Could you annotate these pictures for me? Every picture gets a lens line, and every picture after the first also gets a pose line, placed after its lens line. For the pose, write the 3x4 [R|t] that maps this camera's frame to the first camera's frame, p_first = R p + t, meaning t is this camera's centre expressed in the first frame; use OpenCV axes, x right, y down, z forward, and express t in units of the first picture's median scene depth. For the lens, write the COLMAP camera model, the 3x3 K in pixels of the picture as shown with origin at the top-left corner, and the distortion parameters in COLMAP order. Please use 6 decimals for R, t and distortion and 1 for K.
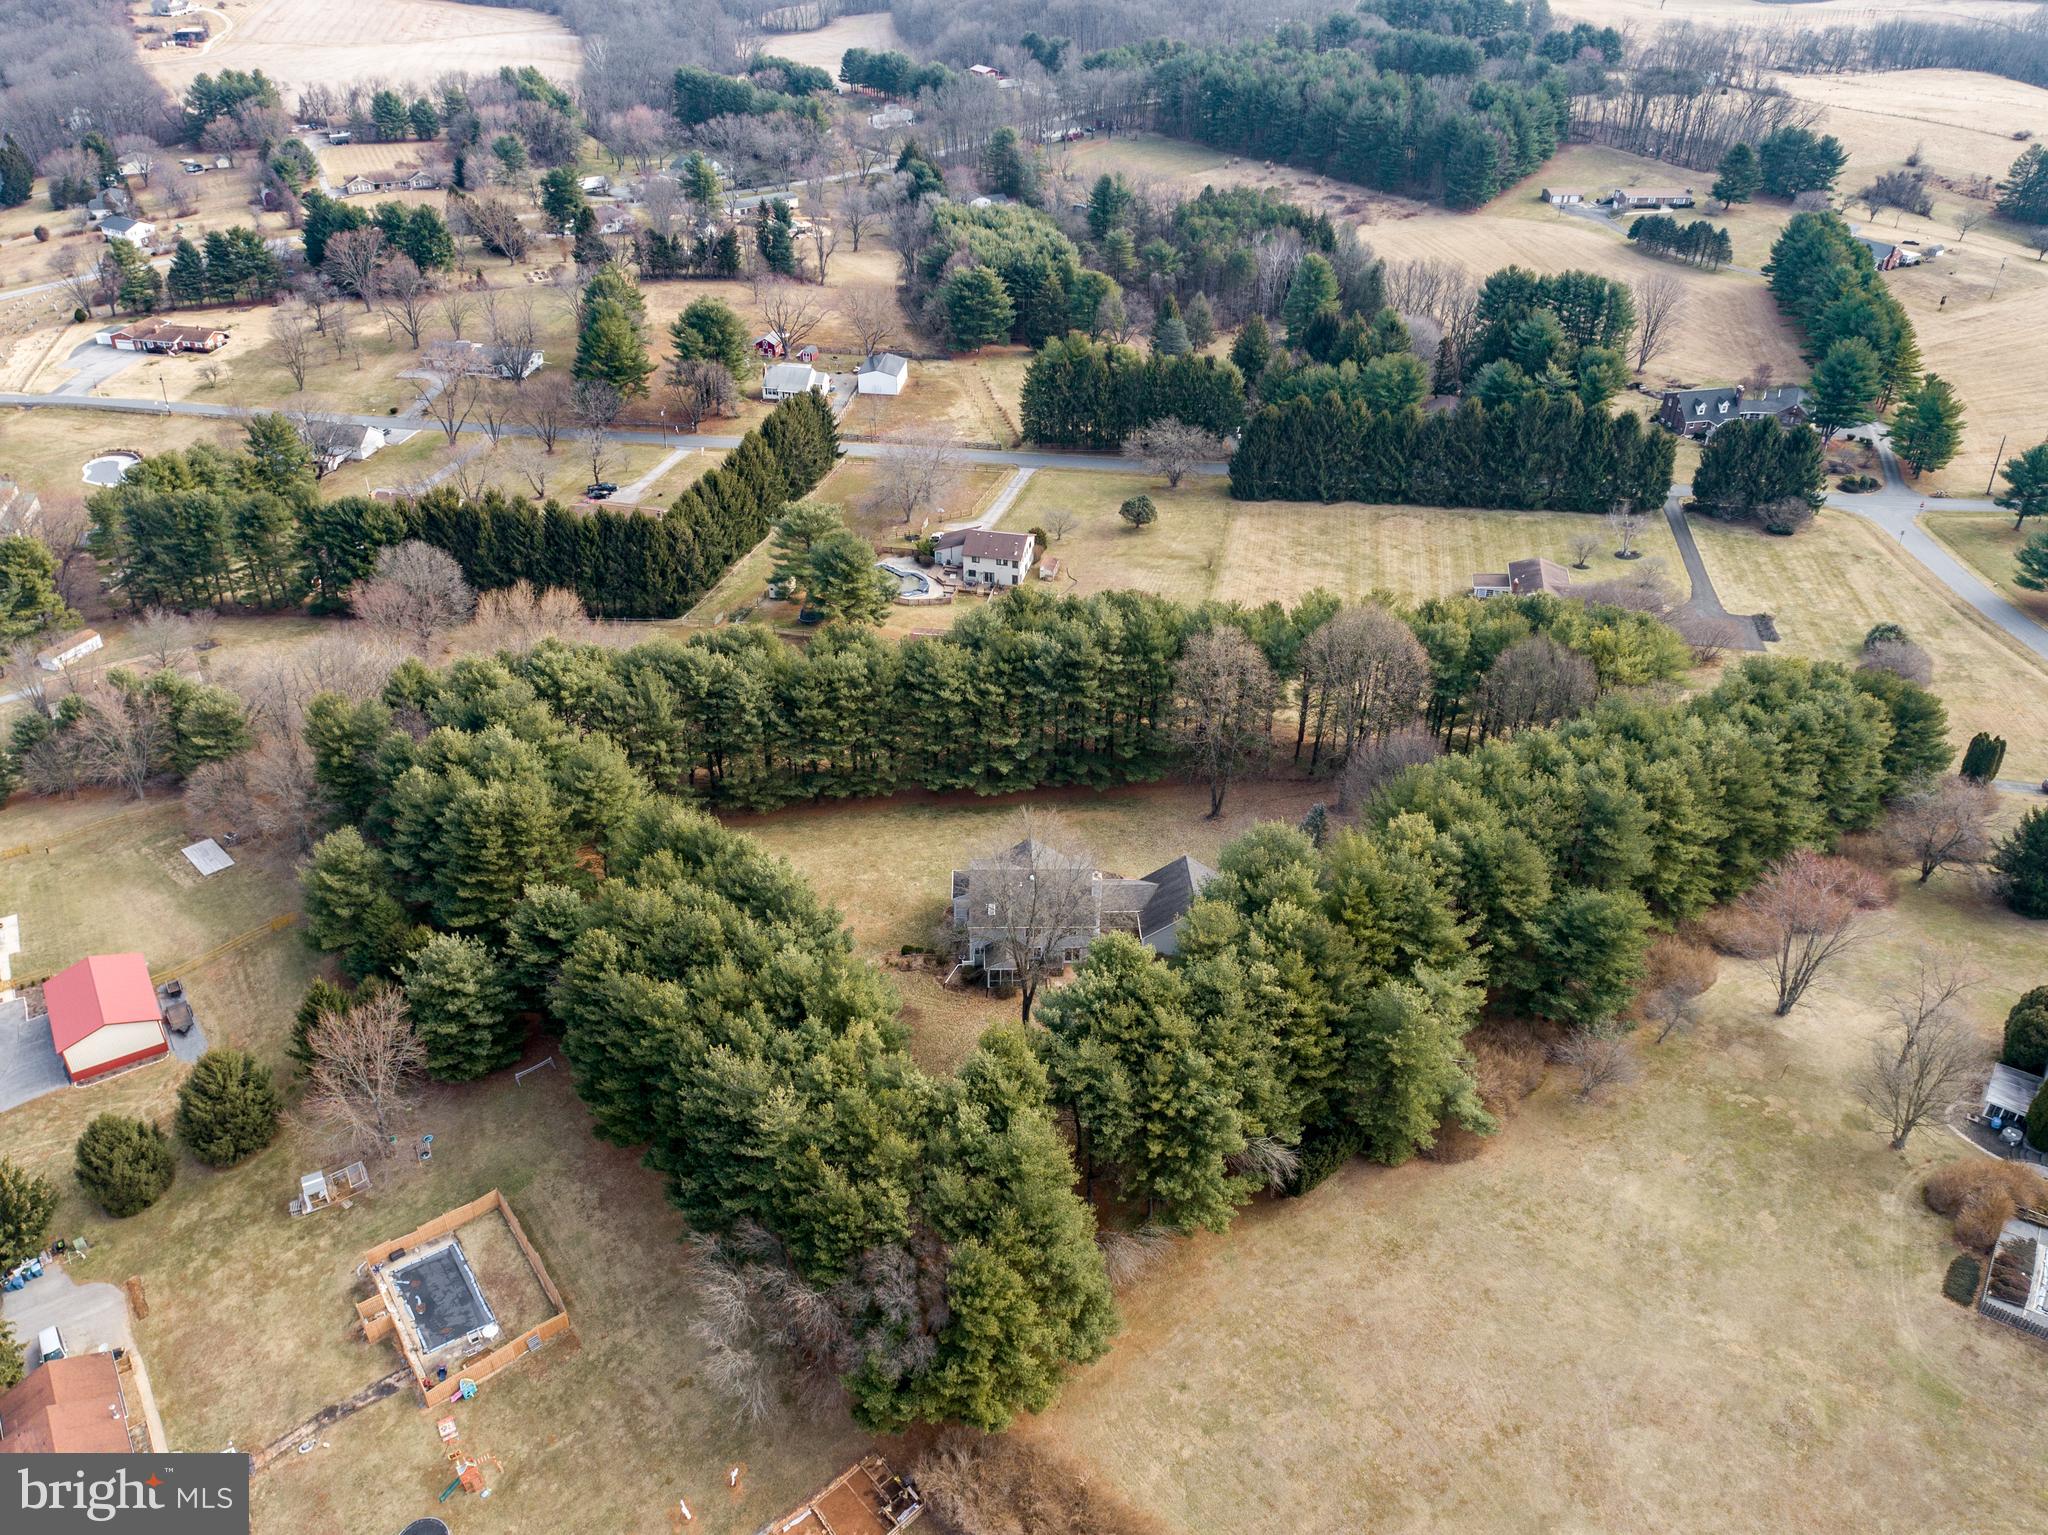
lens RADIAL K [[1554.4, 0, 1016.4], [0, 1554.4, 772.2], [0, 0, 1]] dist [-0.018372, 0.011346]
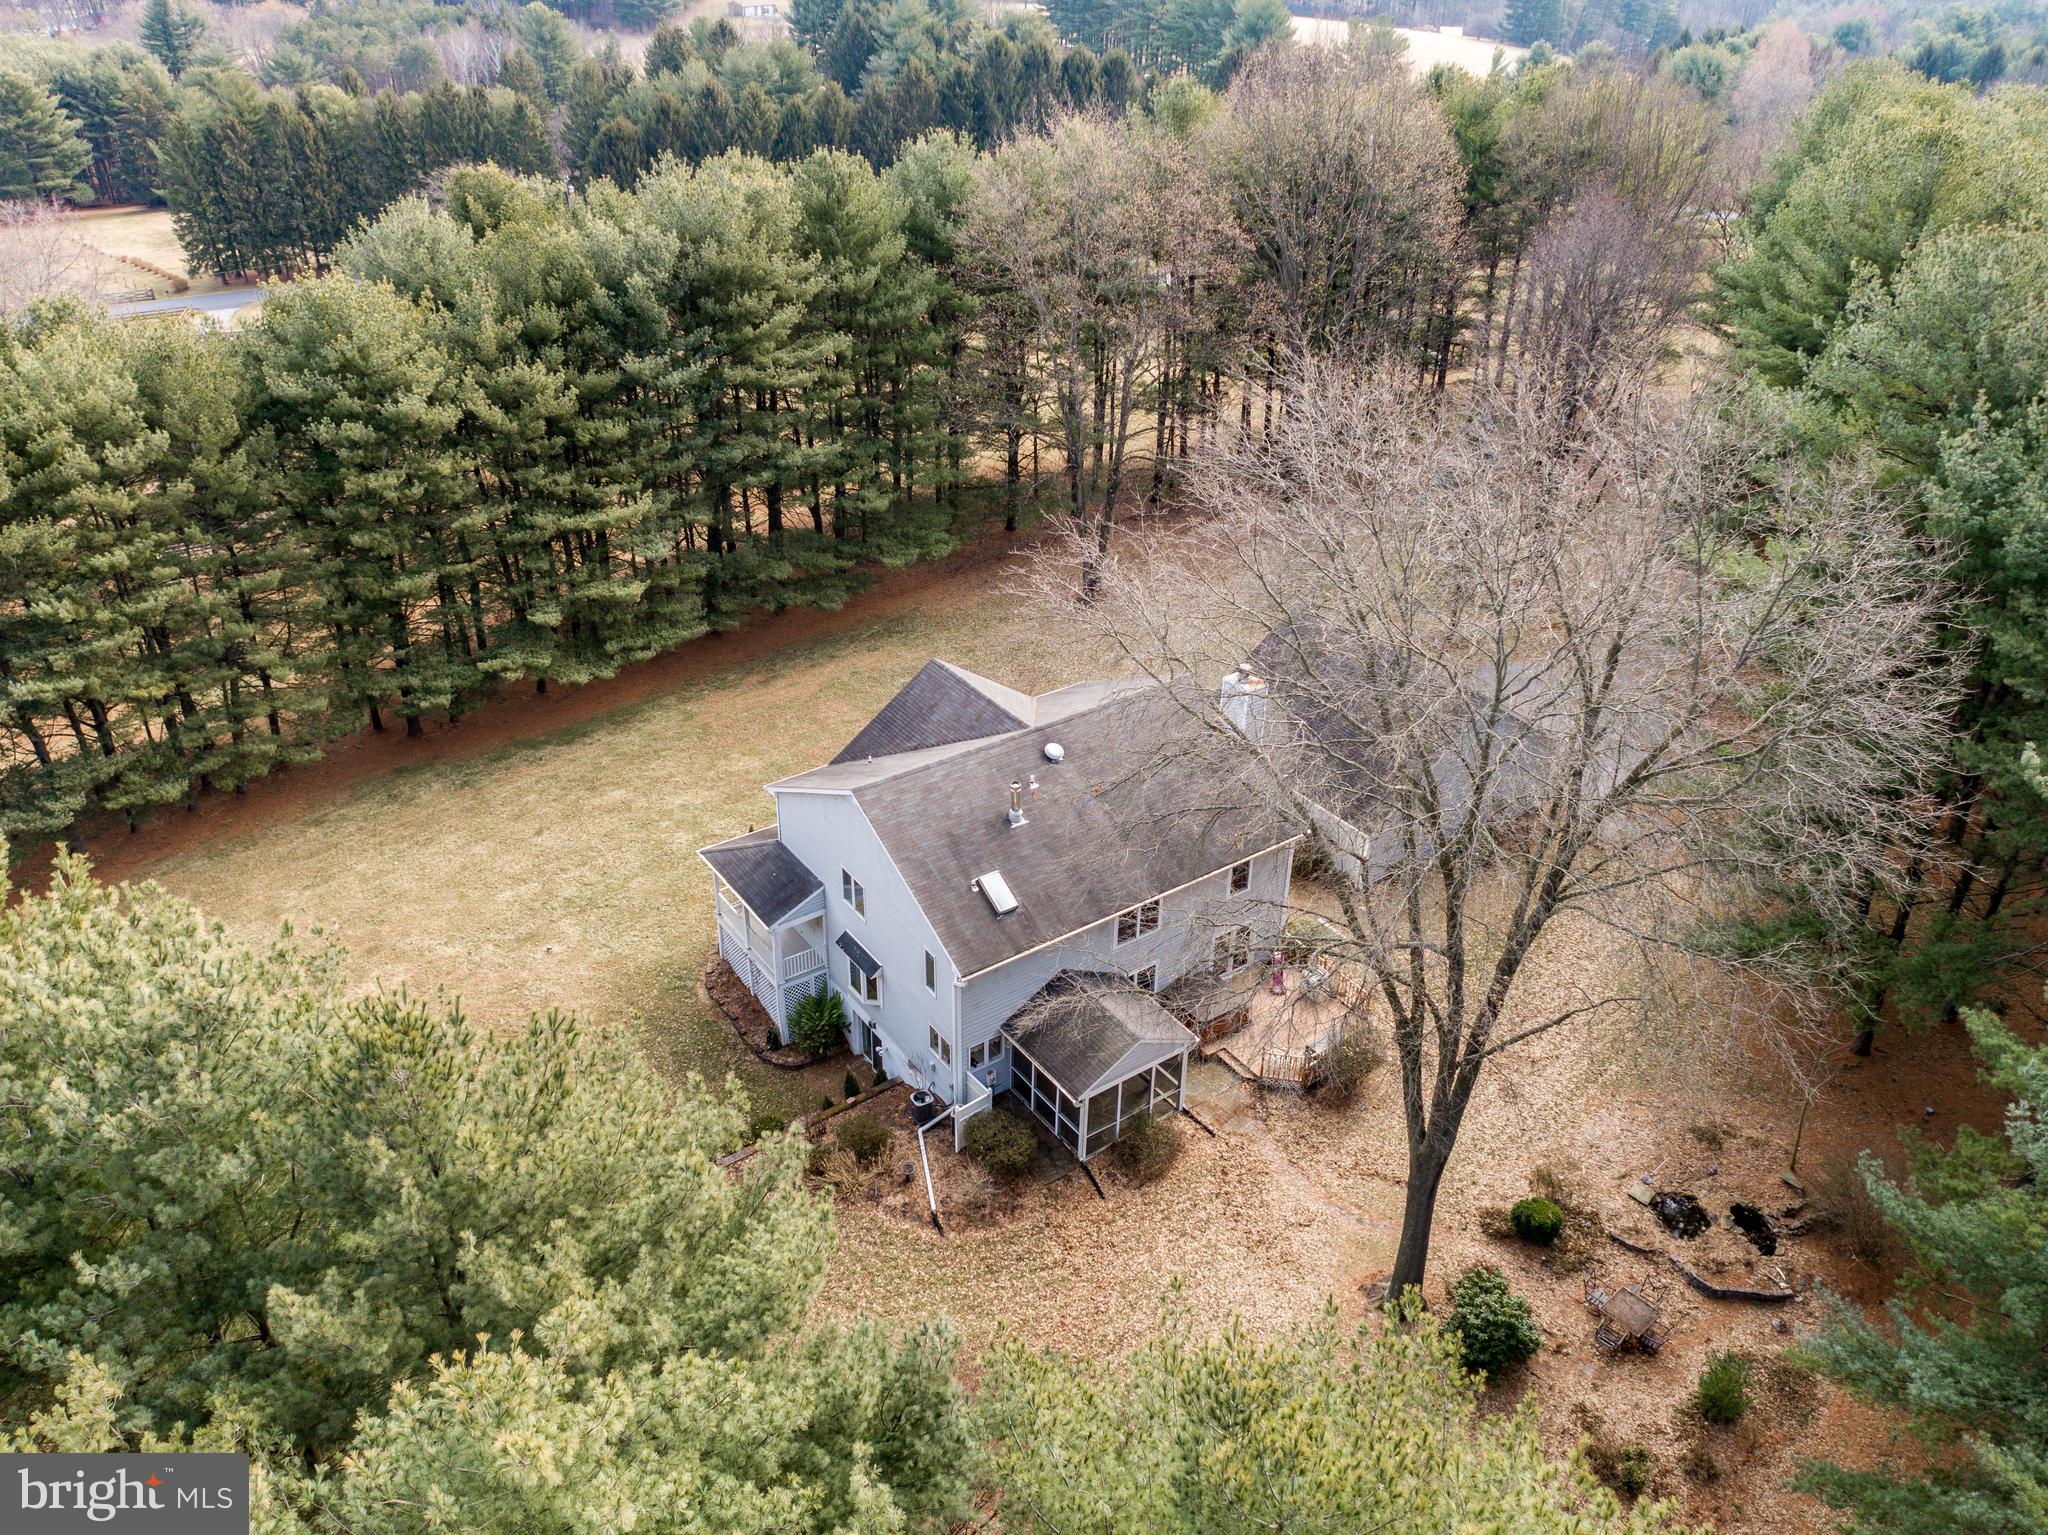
lens RADIAL K [[1554.4, 0, 1016.4], [0, 1554.4, 772.2], [0, 0, 1]] dist [-0.018372, 0.011346]
pose [[0.833871, -0.289934, 0.469679, -0.116996], [0.299174, 0.952505, 0.056827, 0.045756], [-0.463848, 0.093129, 0.881006, 0.644490]]
